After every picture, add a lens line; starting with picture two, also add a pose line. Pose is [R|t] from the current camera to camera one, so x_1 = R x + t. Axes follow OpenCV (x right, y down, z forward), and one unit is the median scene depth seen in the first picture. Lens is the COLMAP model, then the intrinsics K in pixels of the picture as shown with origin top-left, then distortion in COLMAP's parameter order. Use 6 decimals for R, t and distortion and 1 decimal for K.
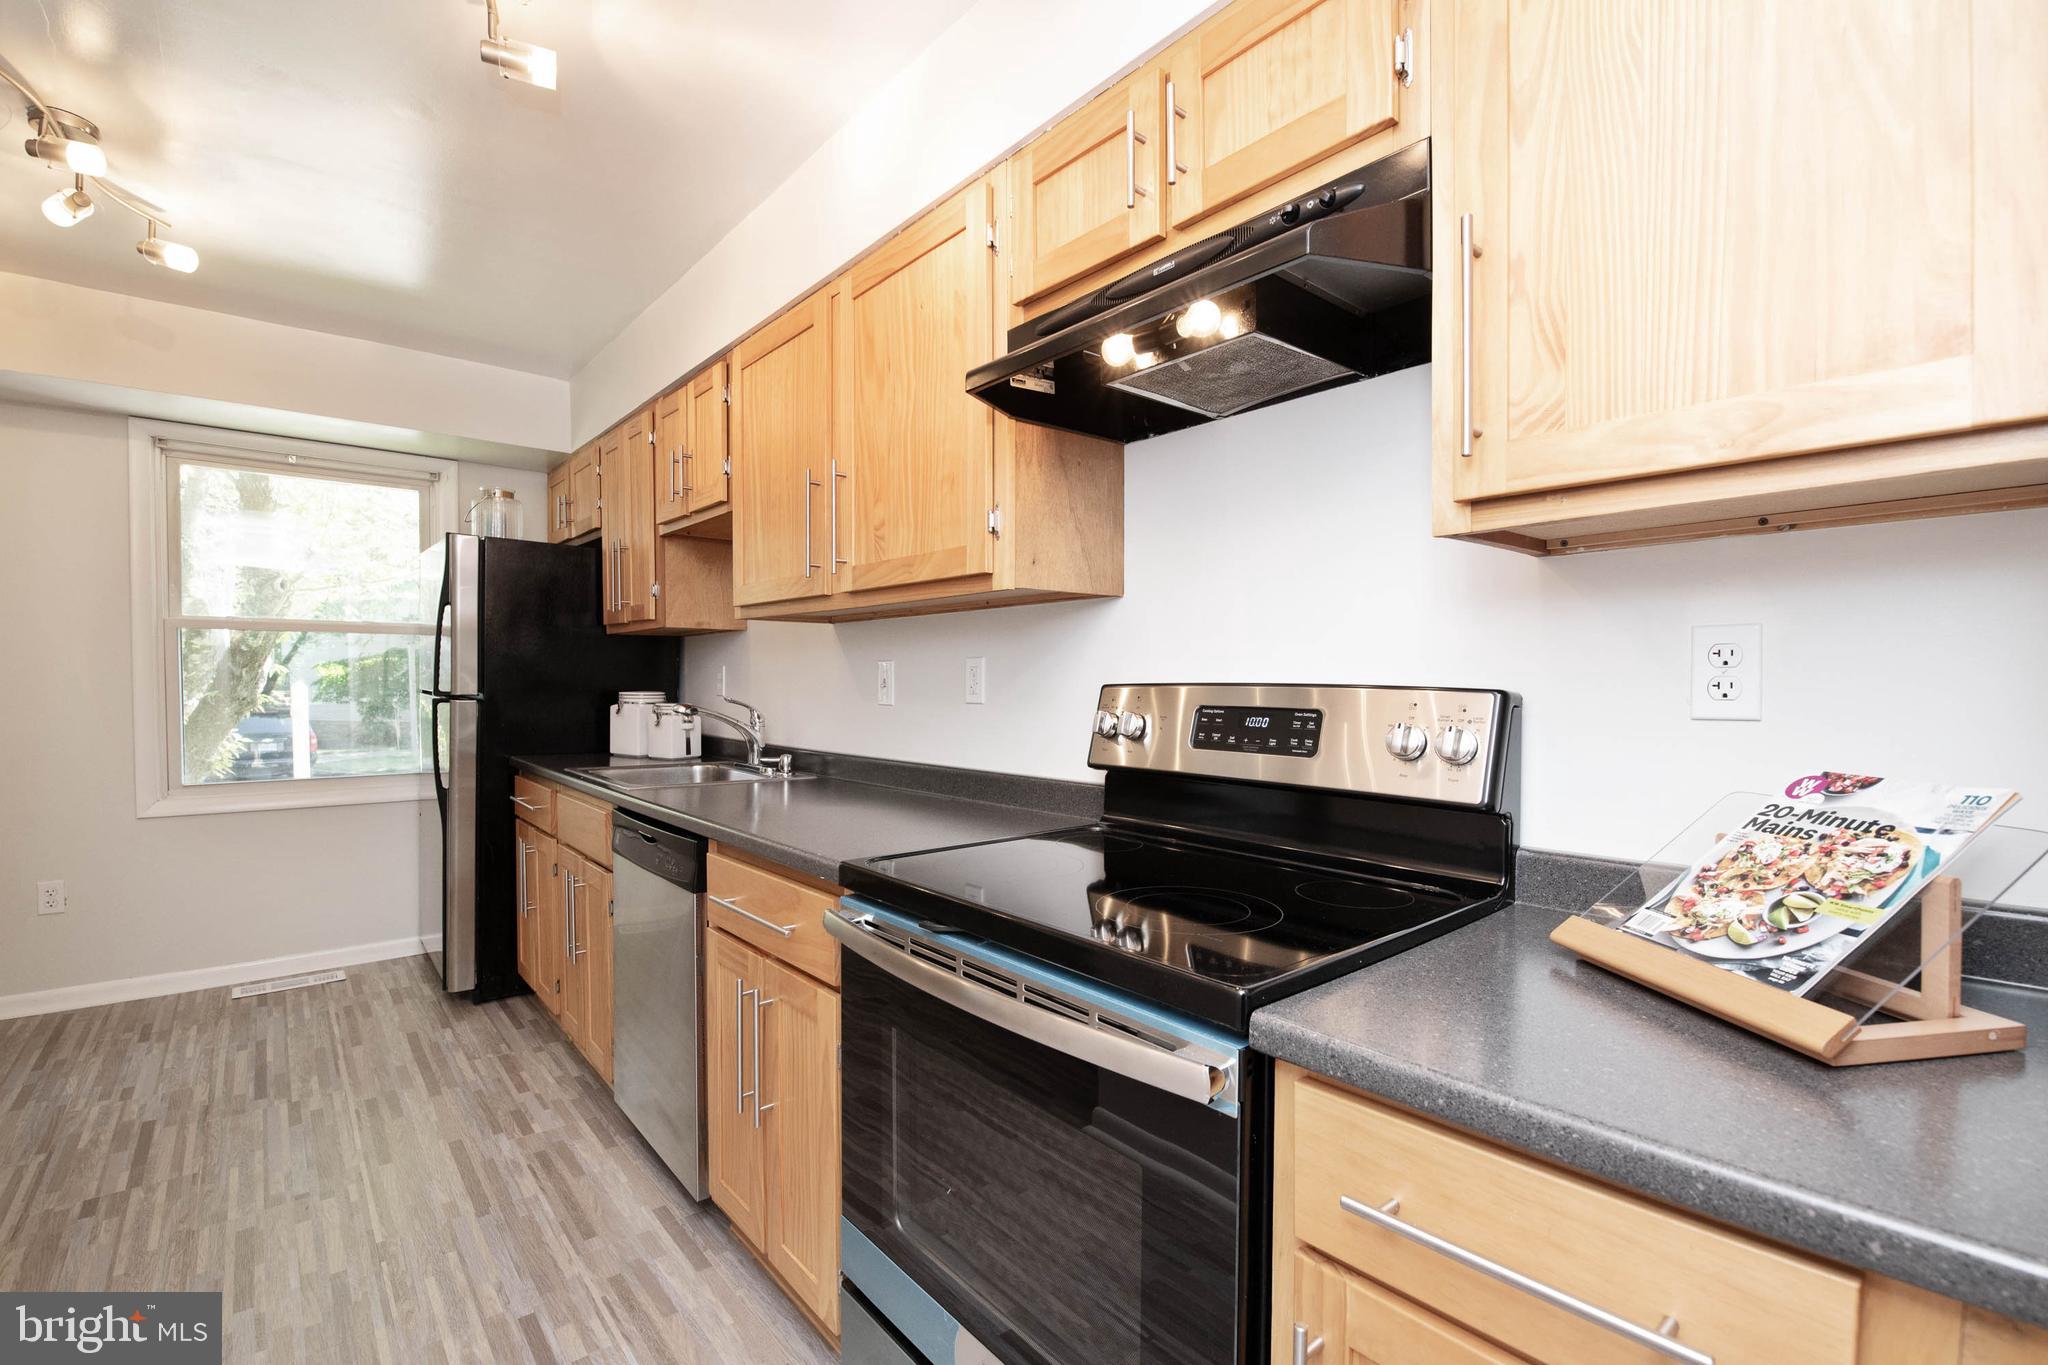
lens RADIAL K [[897.4, 0, 1013.7], [0, 897.4, 679.7], [0, 0, 1]] dist [0.006699, -0.005238]
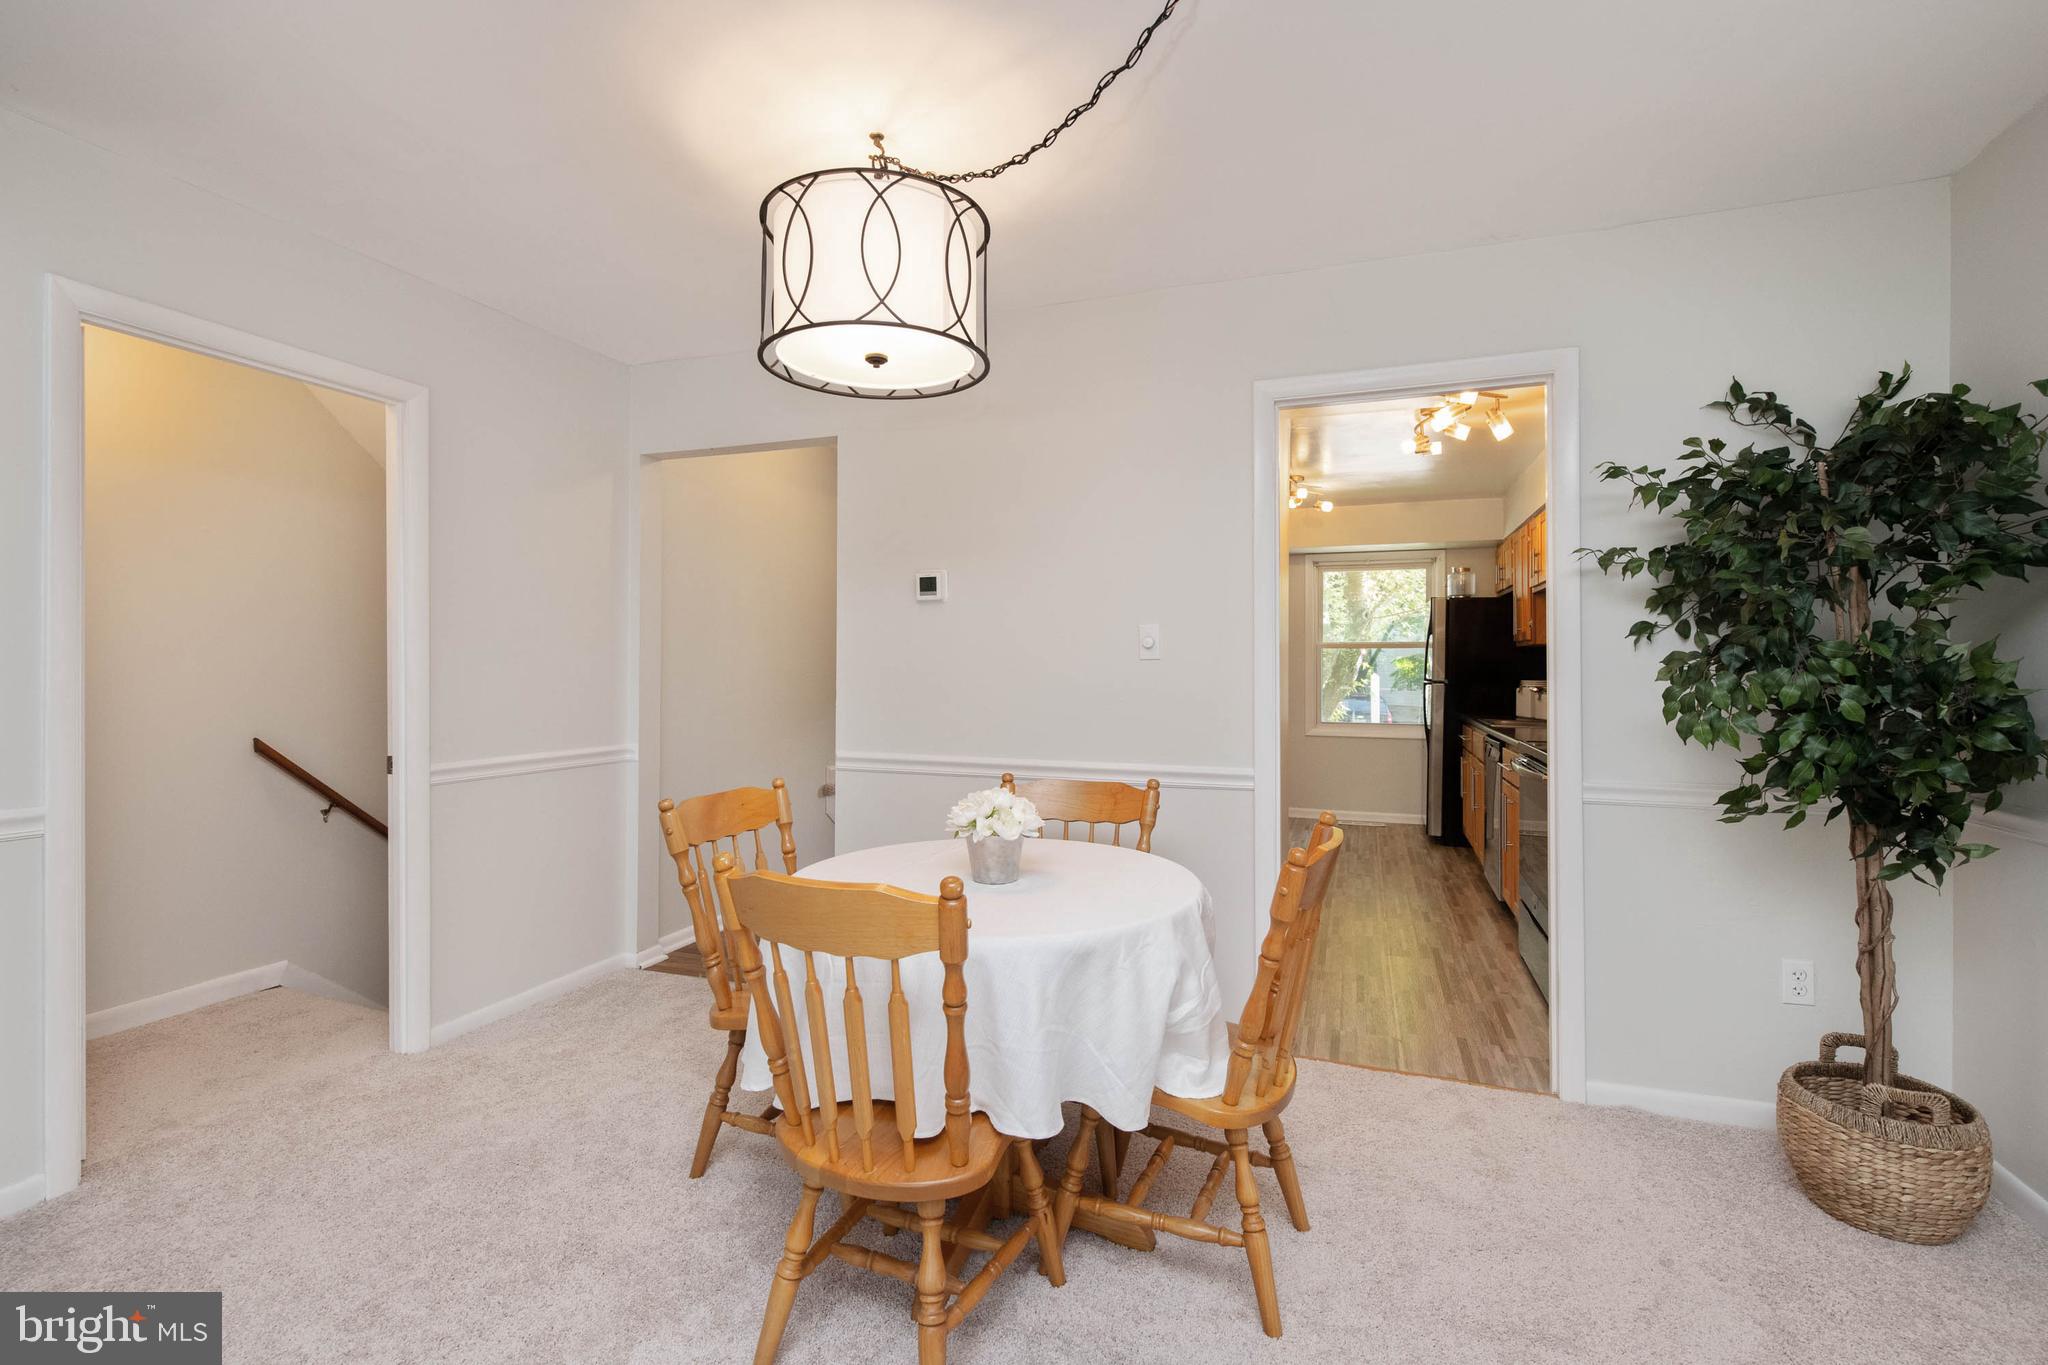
lens RADIAL K [[897.4, 0, 1025.0], [0, 897.4, 672.0], [0, 0, 1]] dist [0.006699, -0.005238]
pose [[0.507234, 0.019312, -0.861592, 0.568099], [-0.027188, 0.999610, 0.006400, 0.012456], [0.861379, 0.020178, 0.507562, -0.702975]]
